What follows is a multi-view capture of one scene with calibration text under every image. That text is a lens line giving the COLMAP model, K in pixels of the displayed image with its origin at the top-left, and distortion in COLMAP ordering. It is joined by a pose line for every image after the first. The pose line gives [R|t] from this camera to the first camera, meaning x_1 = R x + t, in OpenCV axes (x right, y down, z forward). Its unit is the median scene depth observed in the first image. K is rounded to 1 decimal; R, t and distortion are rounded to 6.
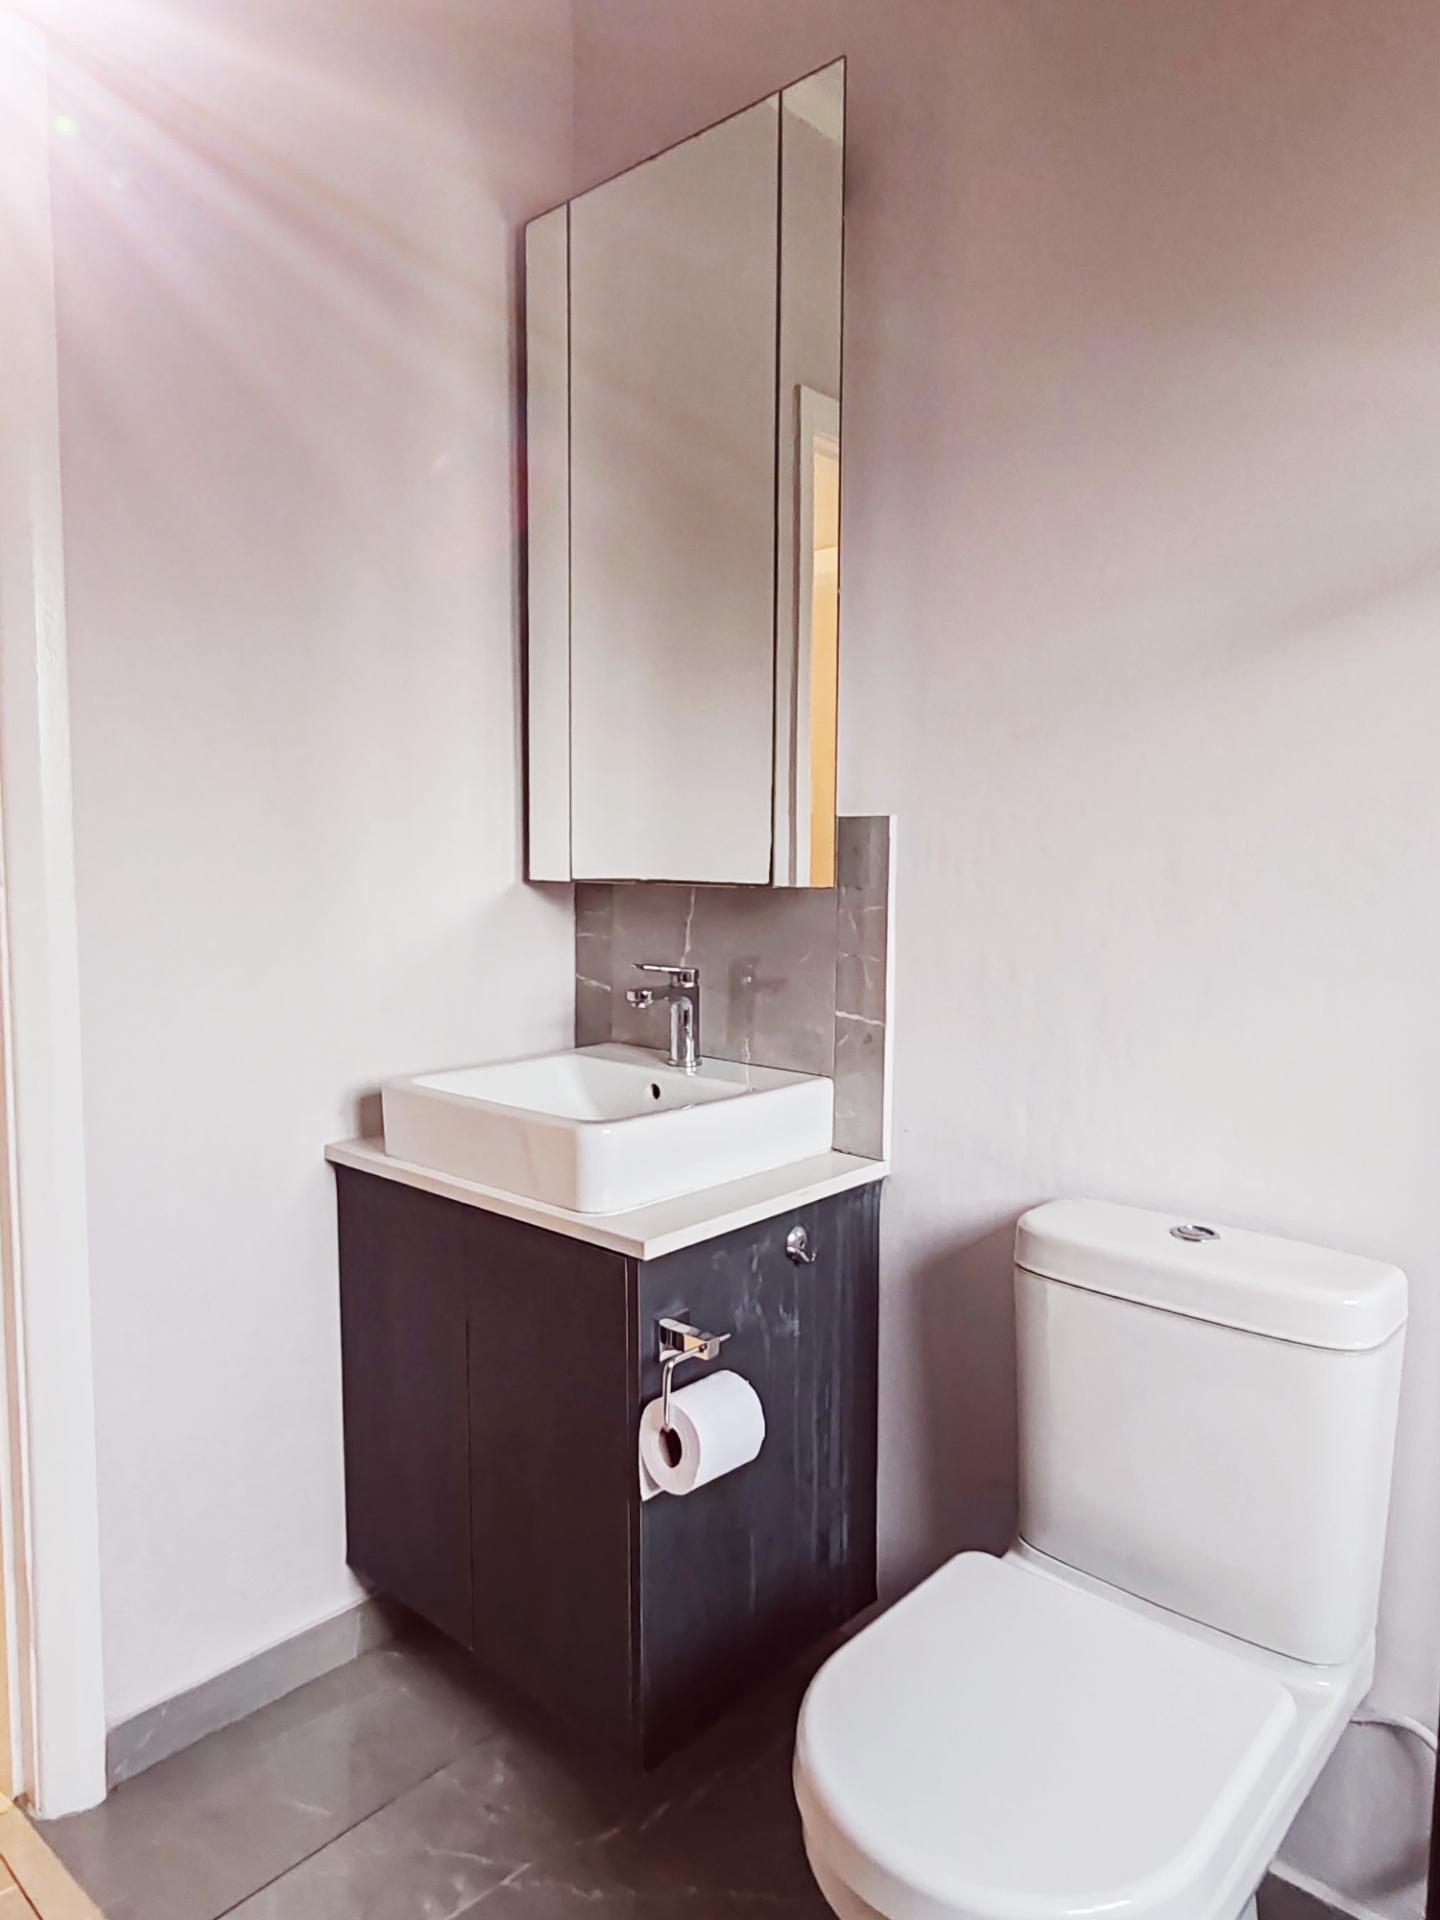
lens RADIAL K [[1276.4, 0, 720.0], [0, 1276.4, 960.0], [0, 0, 1]] dist [0.008623, -0.002106]
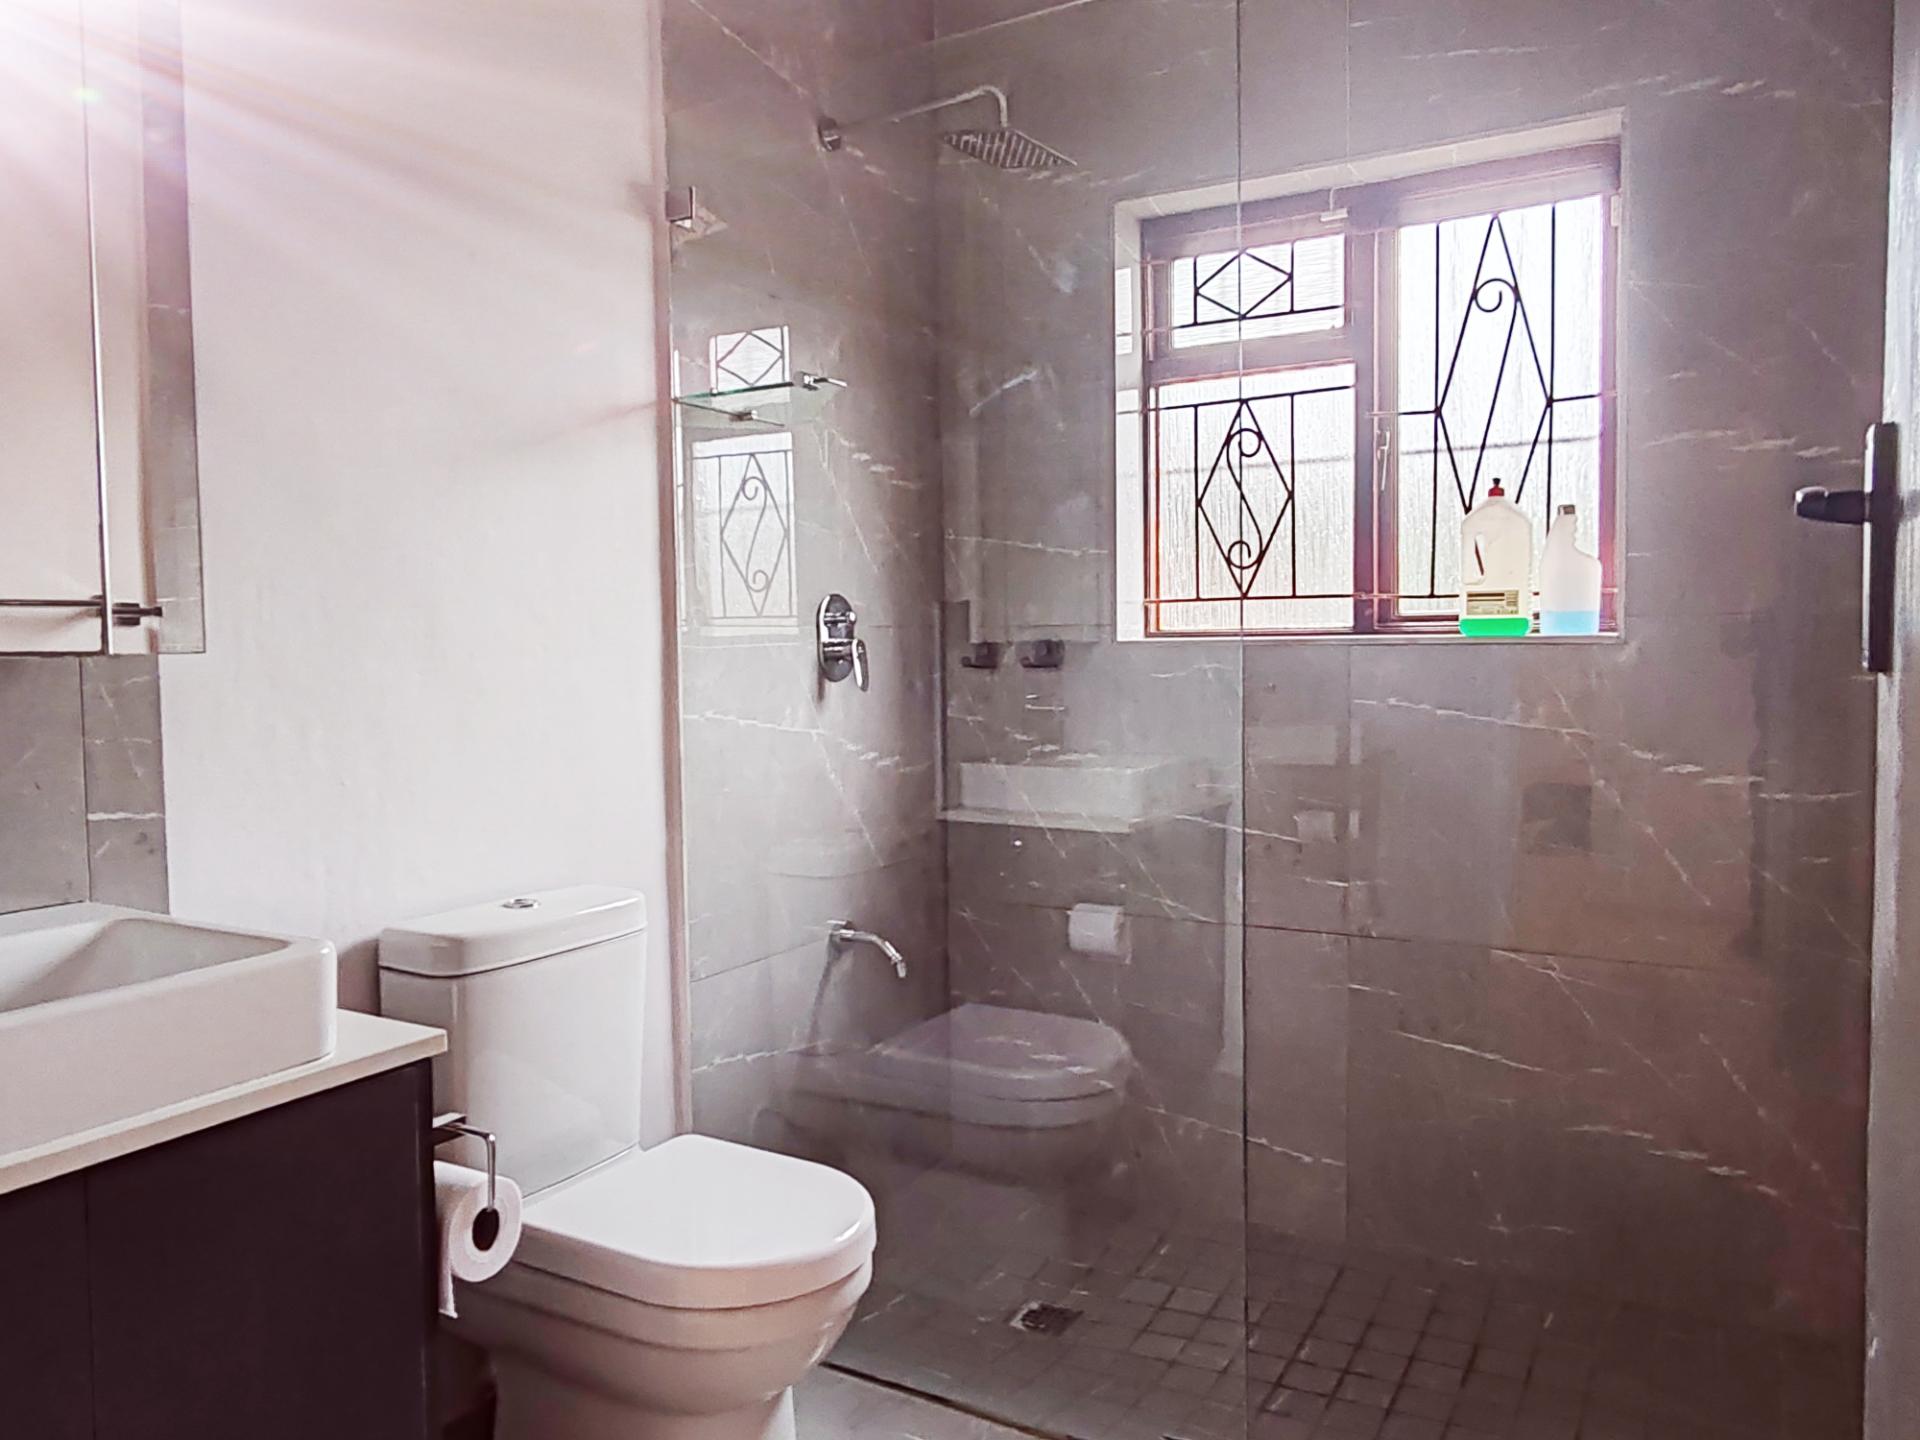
lens RADIAL K [[1268.6, 0, 960.0], [0, 1268.6, 720.0], [0, 0, 1]] dist [-0.021095, 0.000330]
pose [[-0.217813, -0.051558, 0.974628, -0.813277], [0.099362, 0.992244, 0.074696, -0.023311], [-0.970920, 0.113111, -0.211000, 0.656614]]
